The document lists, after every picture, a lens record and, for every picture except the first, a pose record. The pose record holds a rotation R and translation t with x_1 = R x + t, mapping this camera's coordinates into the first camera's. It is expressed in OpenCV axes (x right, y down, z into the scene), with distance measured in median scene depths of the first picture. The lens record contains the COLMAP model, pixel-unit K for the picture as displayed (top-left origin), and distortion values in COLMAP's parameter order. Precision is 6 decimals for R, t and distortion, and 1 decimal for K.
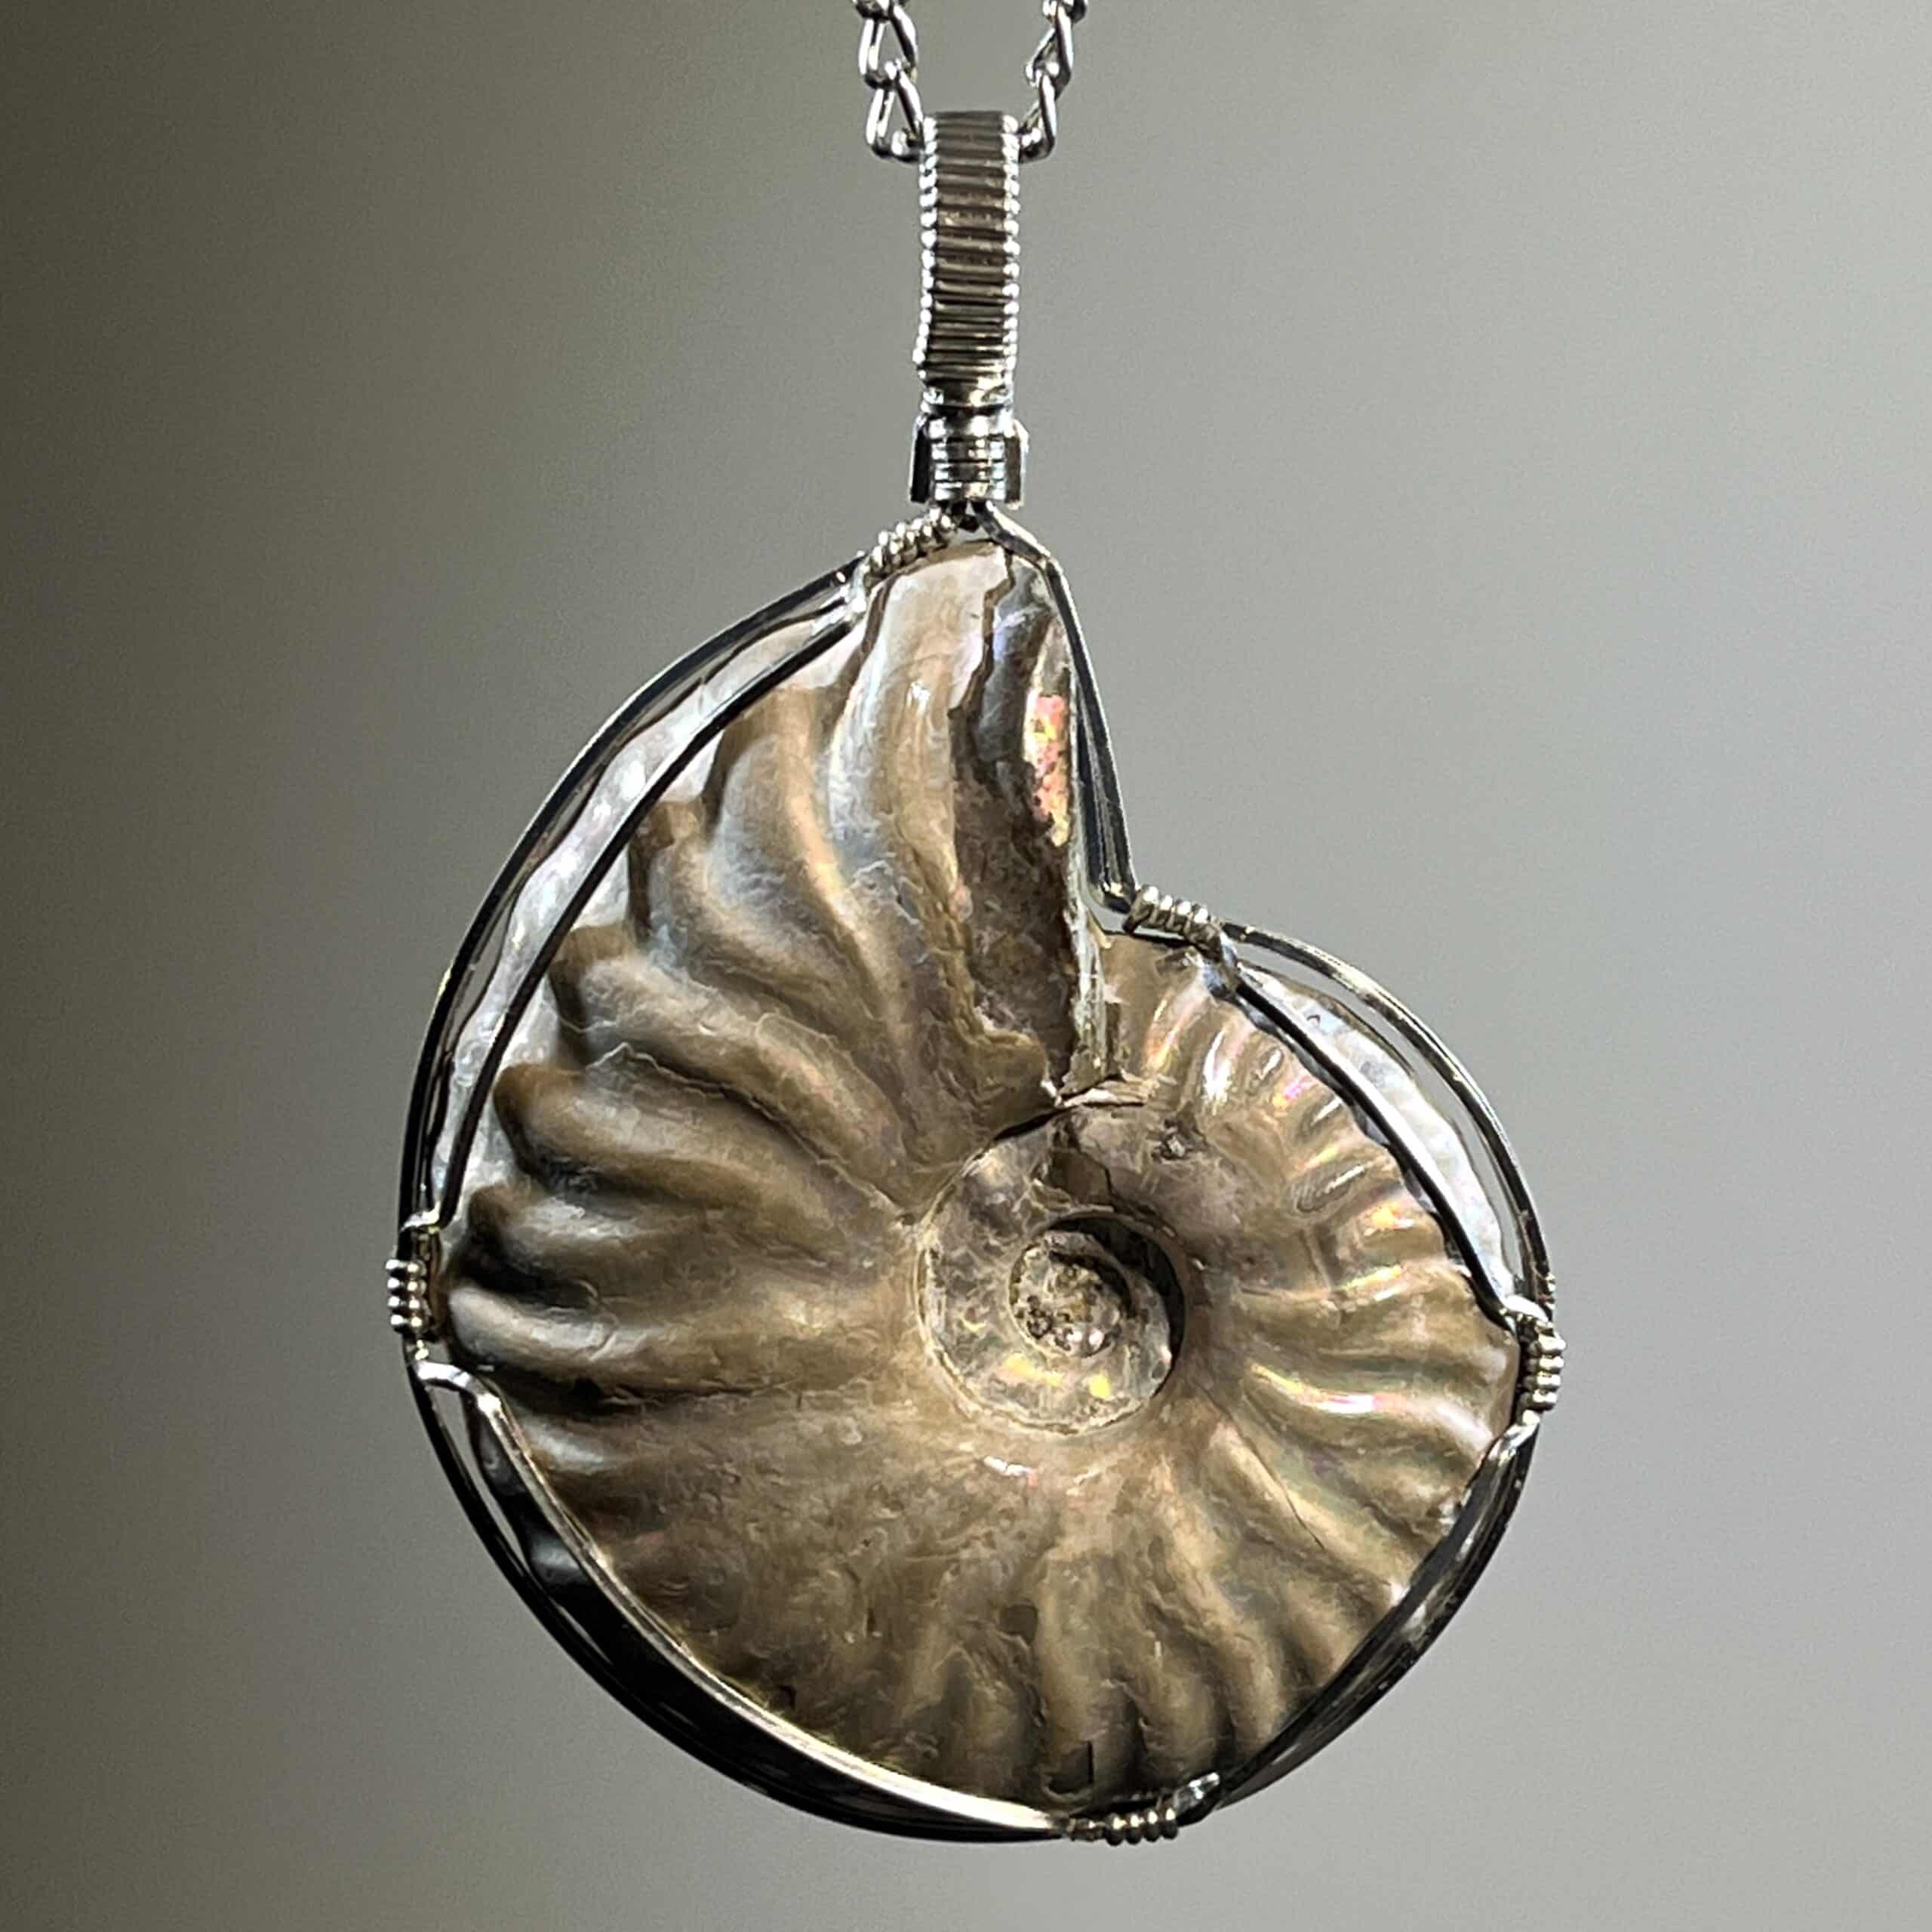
lens RADIAL K [[4914.4, 0, 966.0], [0, 4914.4, 966.0], [0, 0, 1]] dist [0.077779, 0.647732]
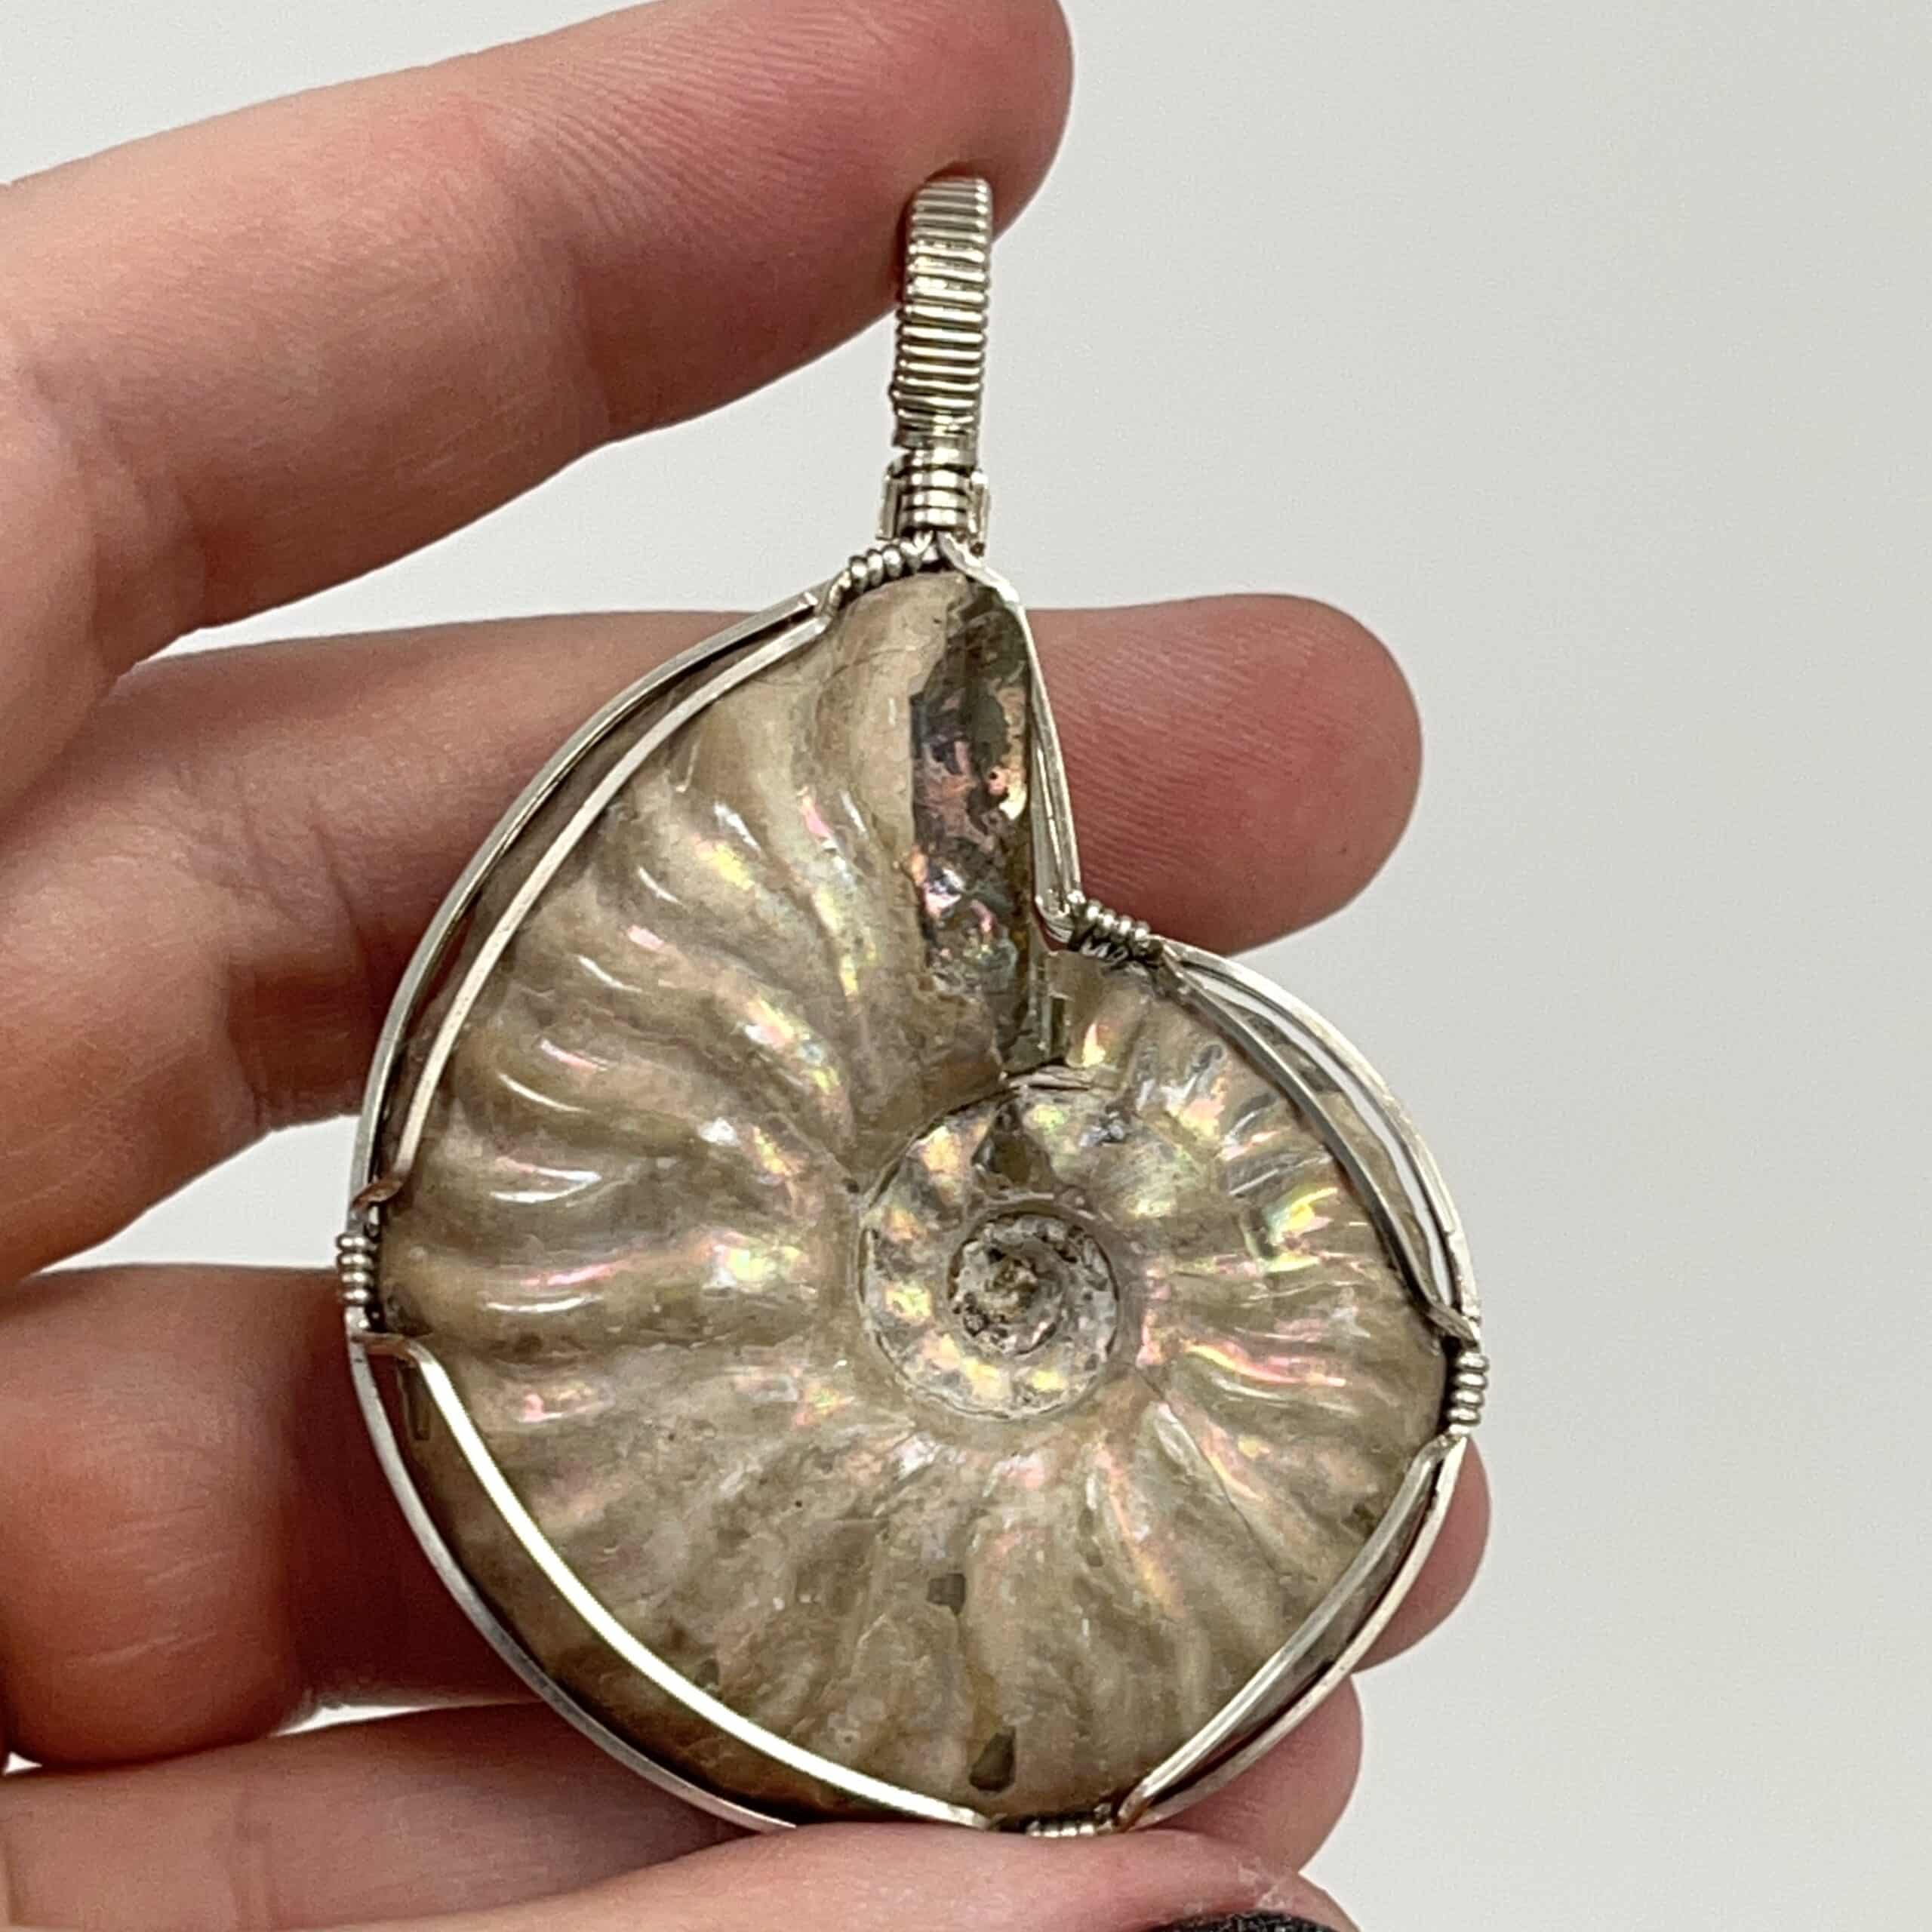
lens RADIAL K [[4914.4, 0, 966.0], [0, 4914.4, 966.0], [0, 0, 1]] dist [0.077779, 0.647732]
pose [[0.999070, 0.037991, 0.020371, -0.010724], [-0.032314, 0.972793, -0.229412, 0.239462], [-0.028533, 0.228540, 0.973116, -0.005017]]
